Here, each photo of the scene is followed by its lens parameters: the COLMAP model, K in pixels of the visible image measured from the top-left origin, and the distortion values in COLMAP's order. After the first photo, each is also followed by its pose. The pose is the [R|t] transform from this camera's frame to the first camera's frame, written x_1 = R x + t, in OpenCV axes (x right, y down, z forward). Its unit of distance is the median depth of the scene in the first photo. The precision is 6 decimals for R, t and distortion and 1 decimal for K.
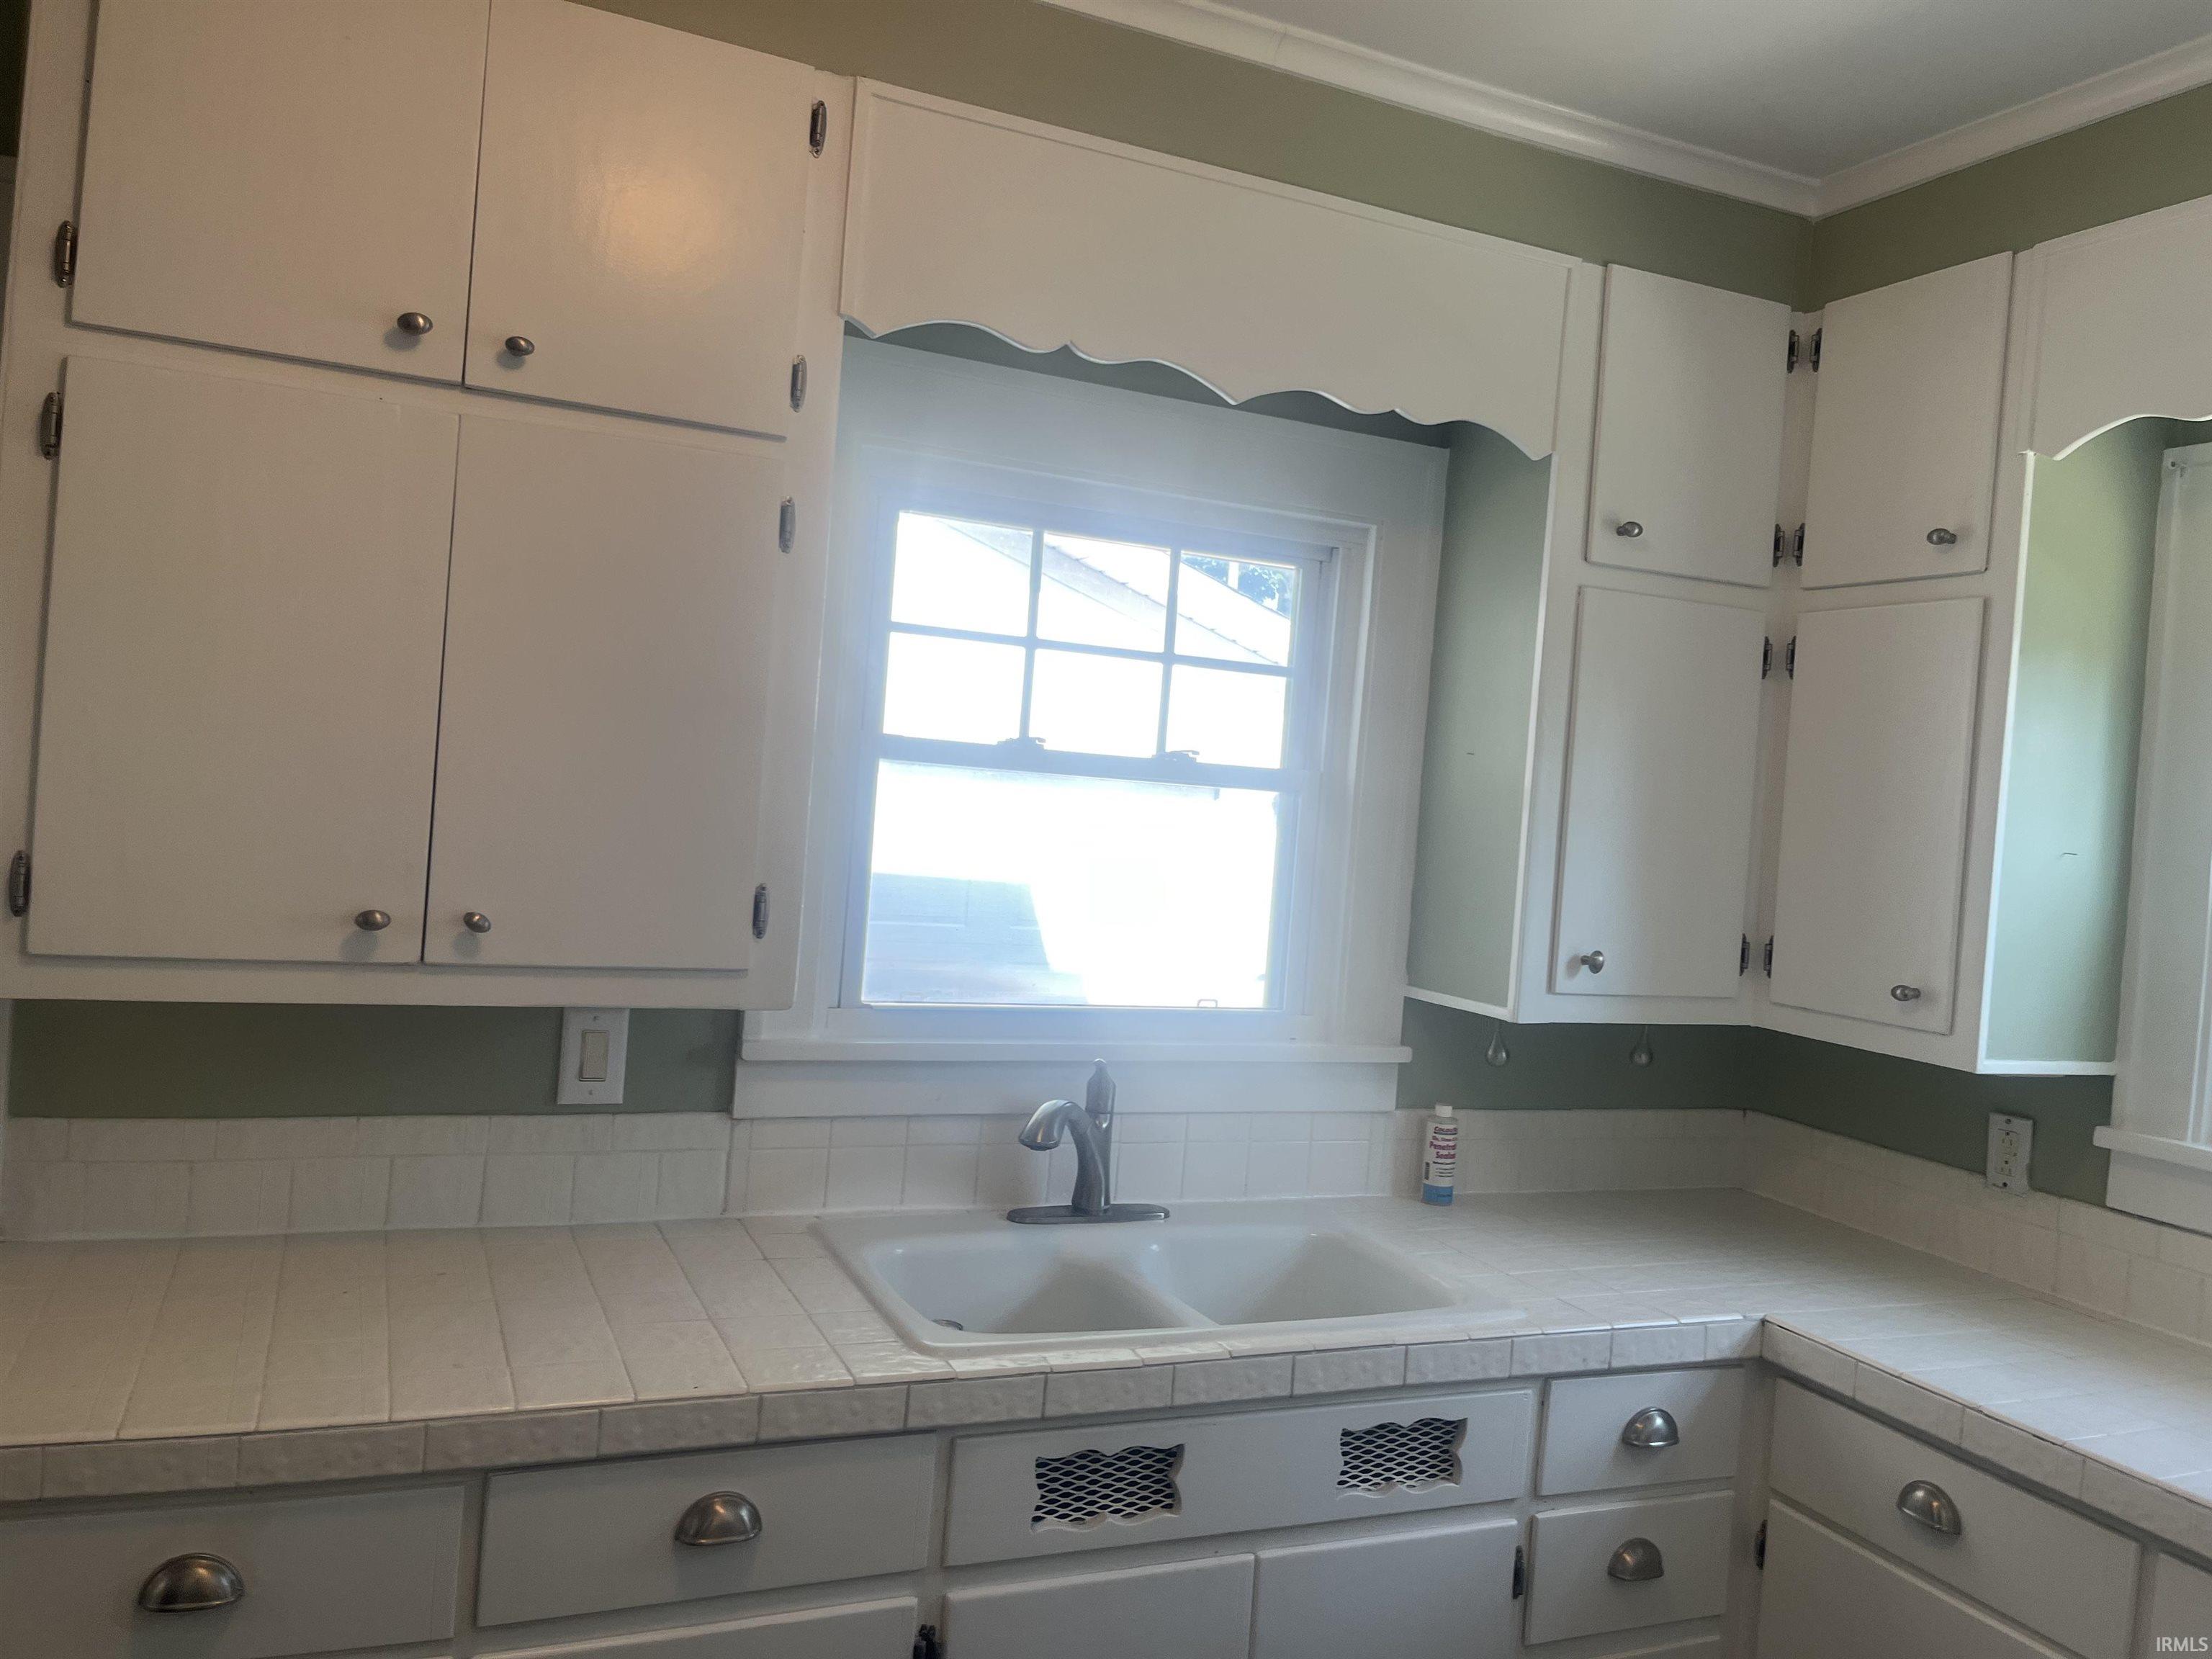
lens RADIAL K [[1677.1, 0, 1112.8], [0, 1677.1, 822.8], [0, 0, 1]] dist [0.036572, -0.000734]
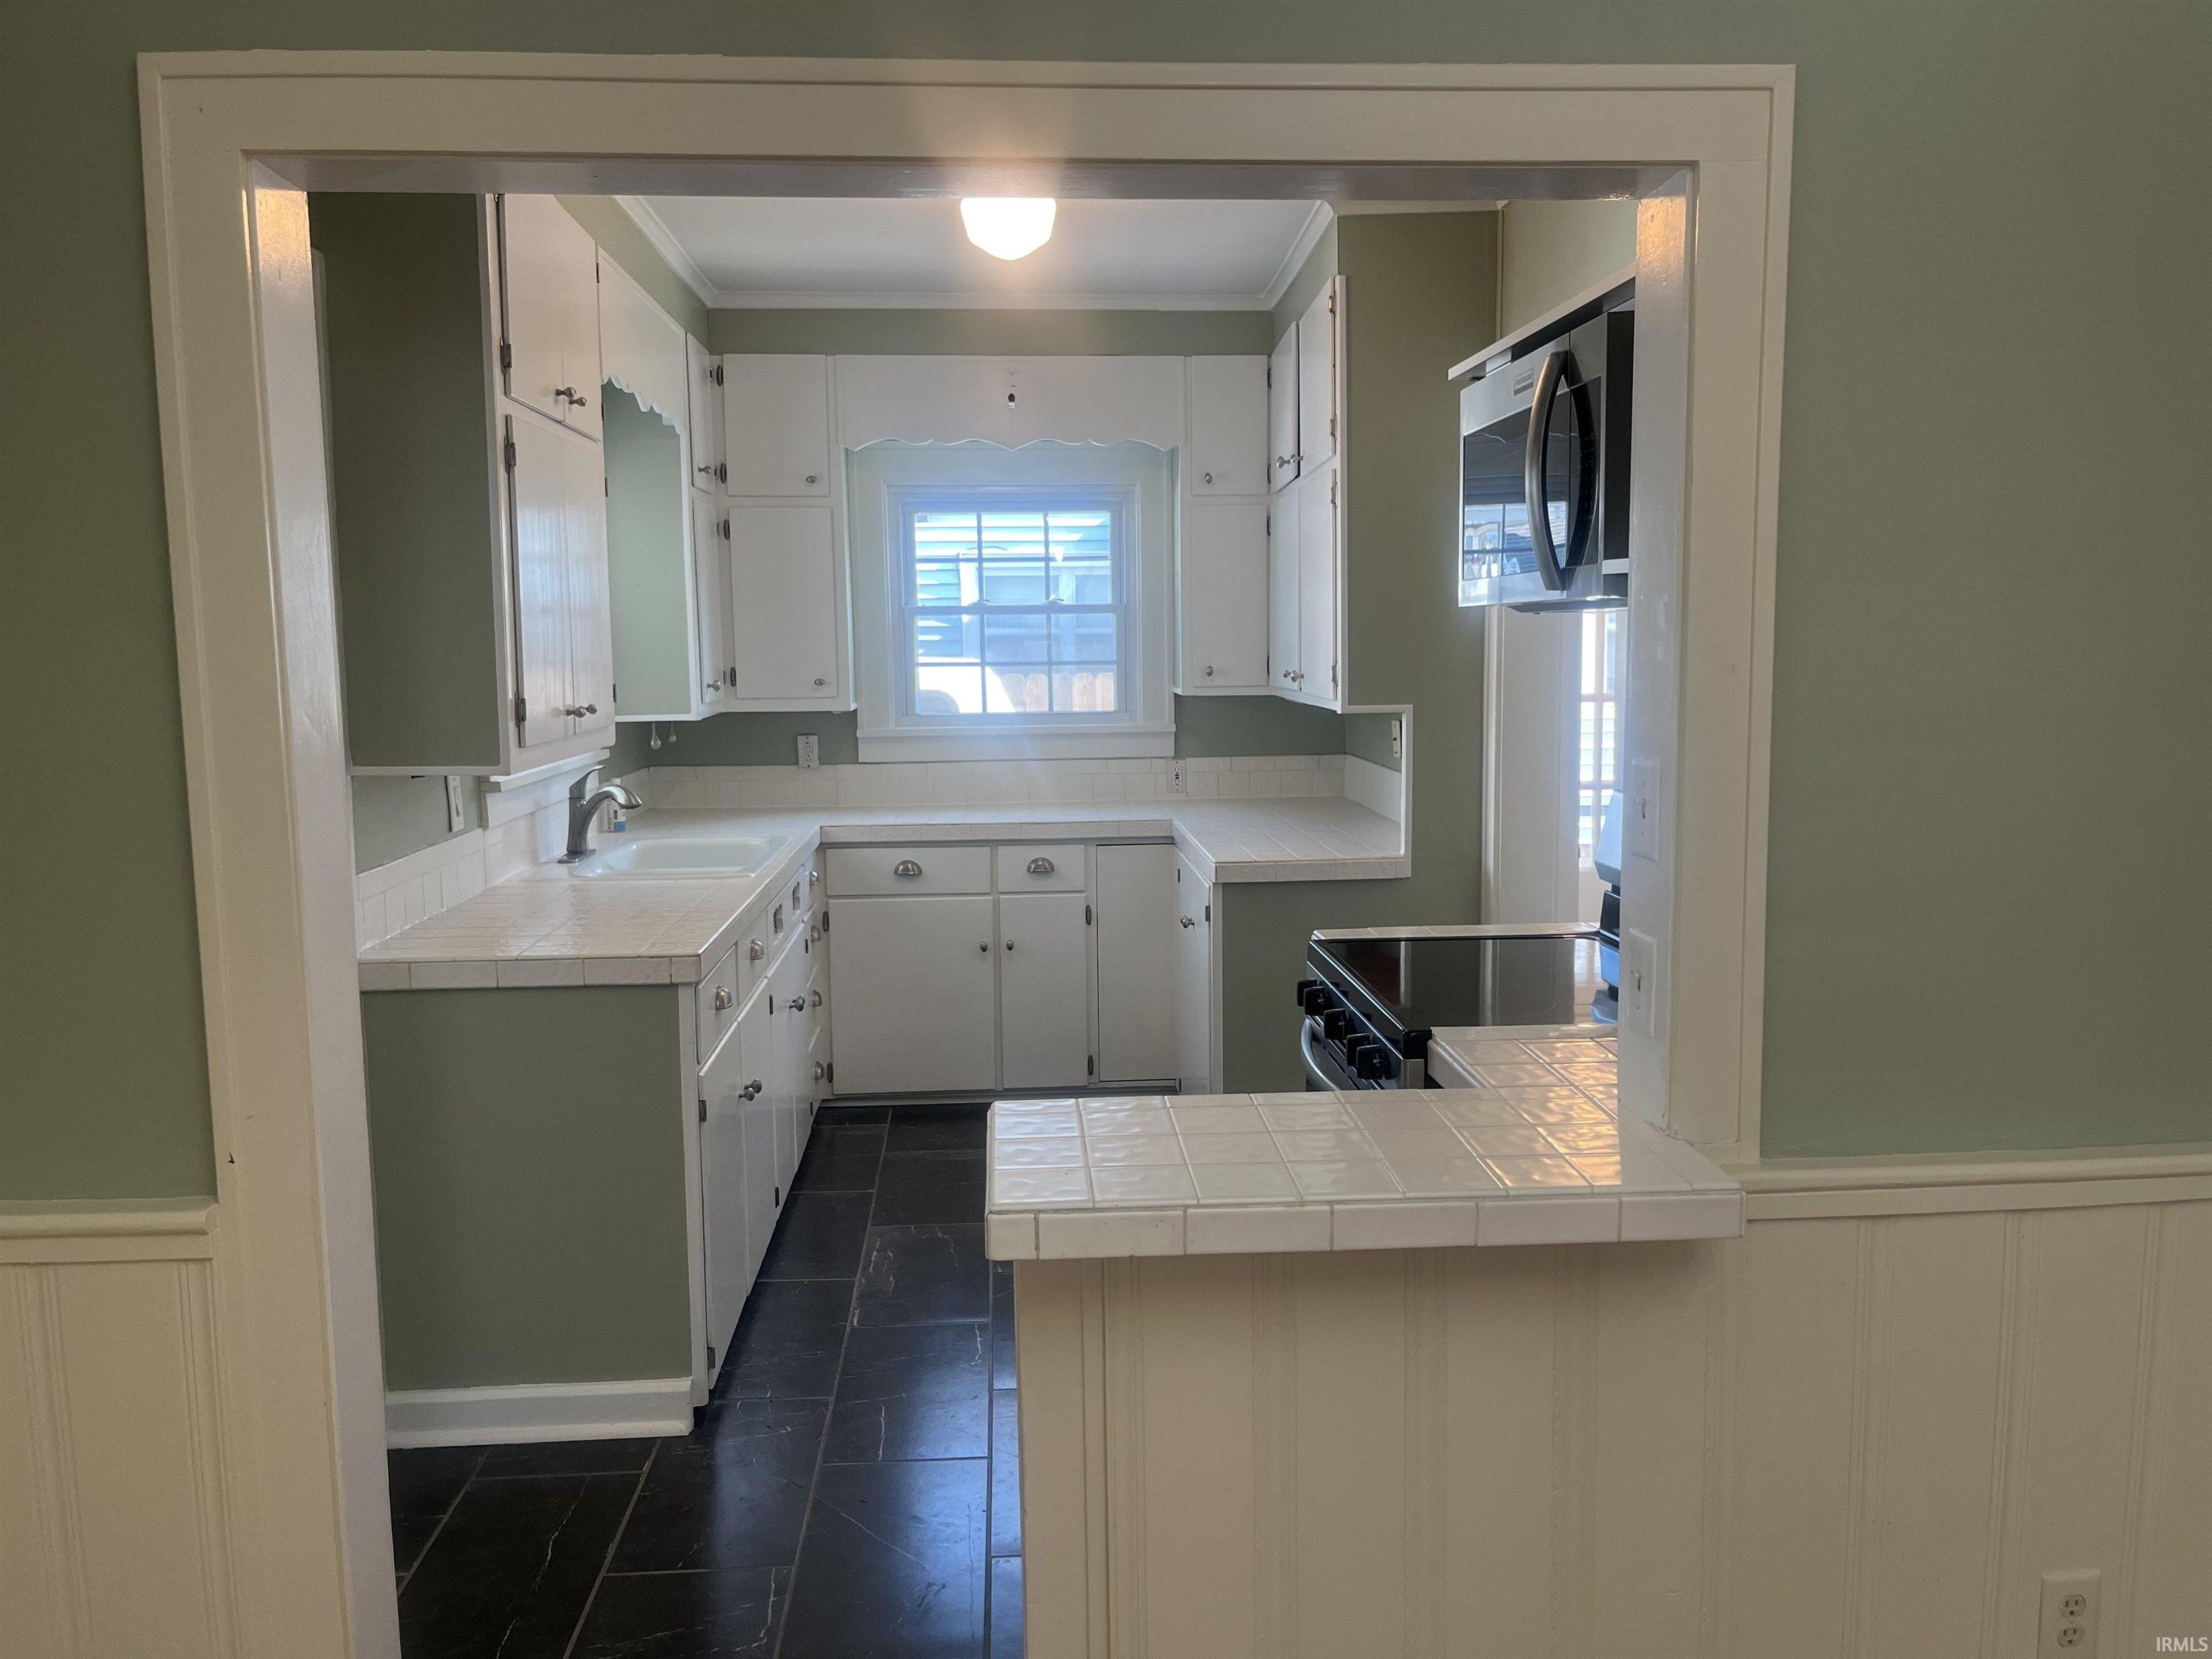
lens RADIAL K [[1673.4, 0, 1111.1], [0, 1673.4, 833.7], [0, 0, 1]] dist [0.026908, -0.034729]
pose [[0.331371, -0.187466, 0.924689, -1.460729], [0.047570, 0.982135, 0.182065, -0.087362], [-0.942301, -0.016344, 0.334369, -0.130476]]
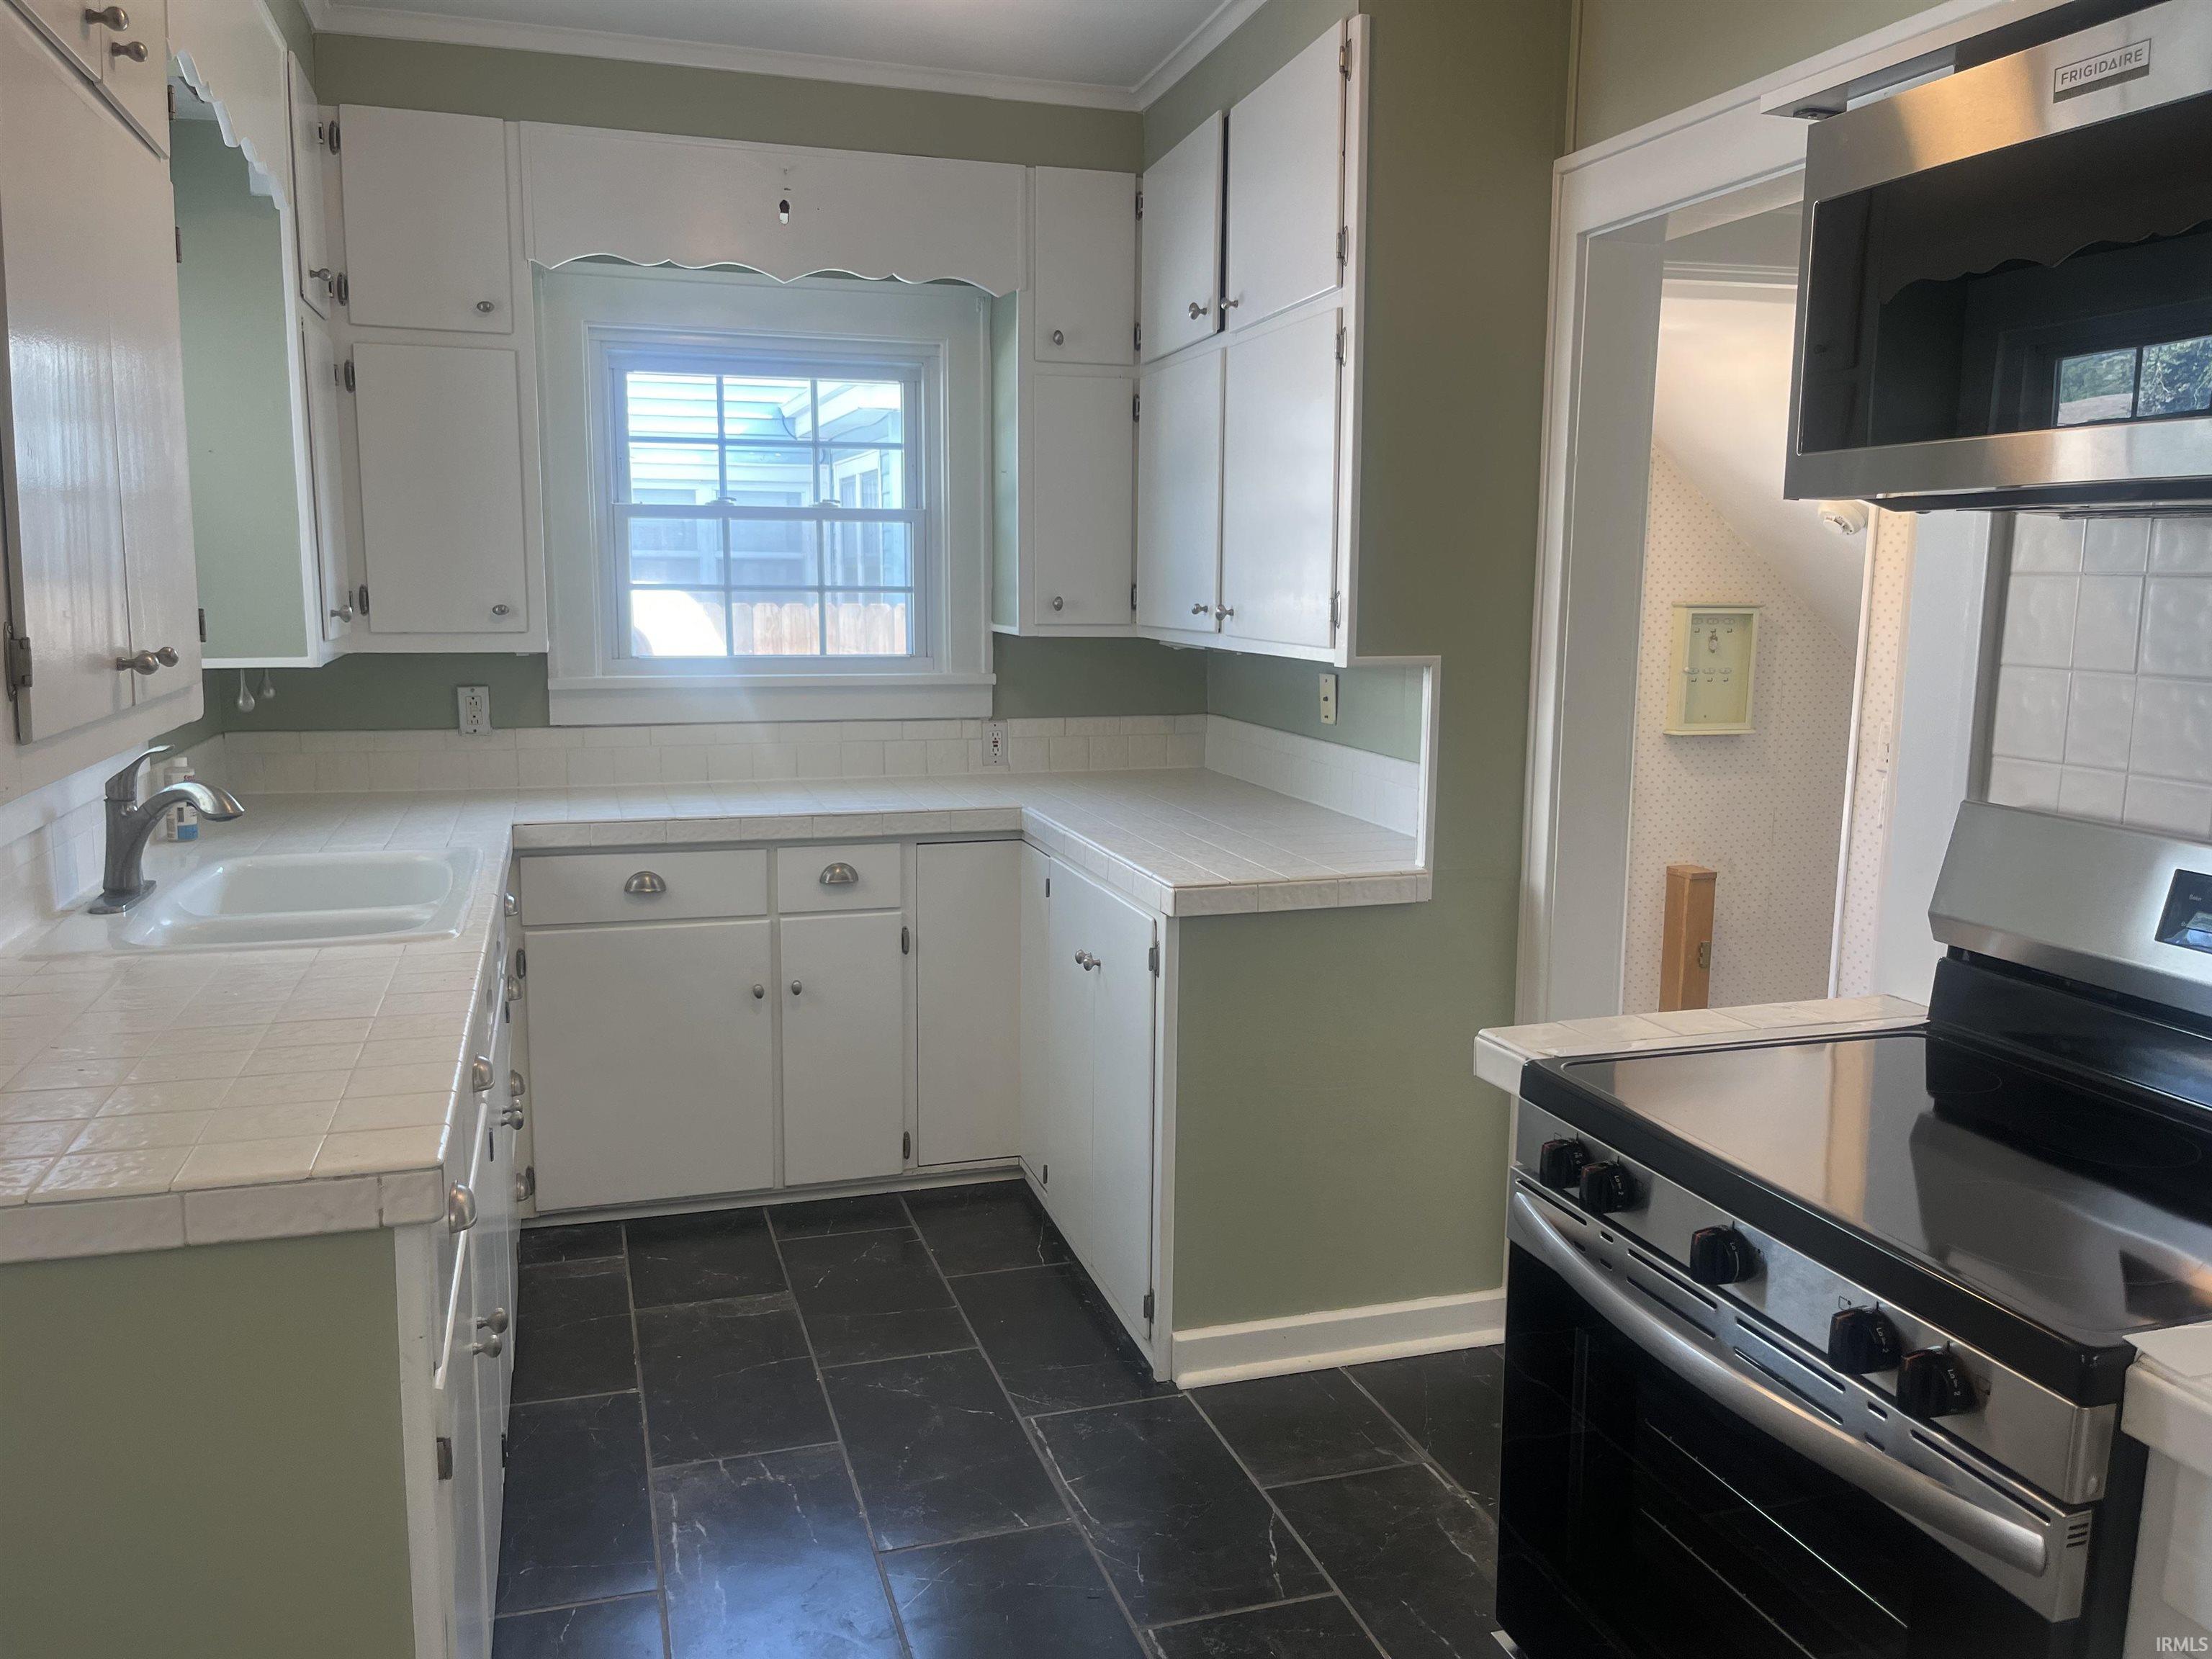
lens RADIAL K [[1673.4, 0, 1095.9], [0, 1673.4, 825.1], [0, 0, 1]] dist [0.026908, -0.034729]
pose [[0.103290, -0.221708, 0.969627, -0.968491], [0.010914, 0.975035, 0.221782, -0.041162], [-0.994591, -0.012326, 0.103131, 0.274431]]
